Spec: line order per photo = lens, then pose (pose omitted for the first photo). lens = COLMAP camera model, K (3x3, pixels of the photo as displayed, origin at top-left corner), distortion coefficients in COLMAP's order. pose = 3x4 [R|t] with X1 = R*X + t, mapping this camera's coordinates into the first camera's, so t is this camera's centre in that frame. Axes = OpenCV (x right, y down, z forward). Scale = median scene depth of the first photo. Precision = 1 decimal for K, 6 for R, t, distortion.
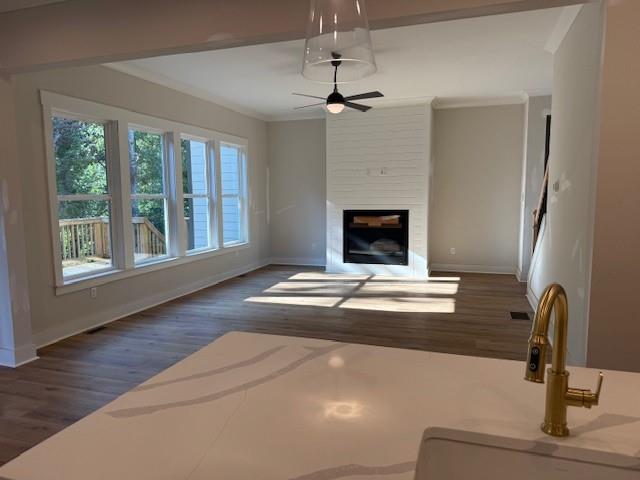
lens RADIAL K [[458.3, 0, 320.0], [0, 458.3, 240.0], [0, 0, 1]] dist [0.001424, -0.000825]
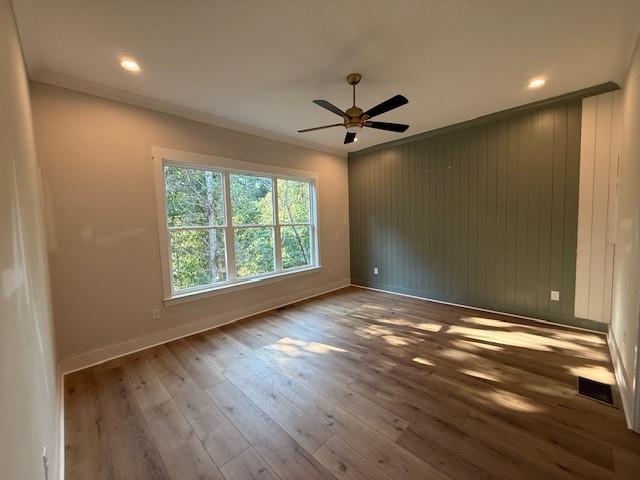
lens RADIAL K [[258.6, 0, 320.0], [0, 258.6, 240.0], [0, 0, 1]] dist [-0.000537, -0.000046]
pose [[0.889113, -0.008653, -0.457606, 0.144634], [-0.007702, 0.999397, -0.033861, -0.046428], [0.457623, 0.033631, 0.888510, 0.532598]]
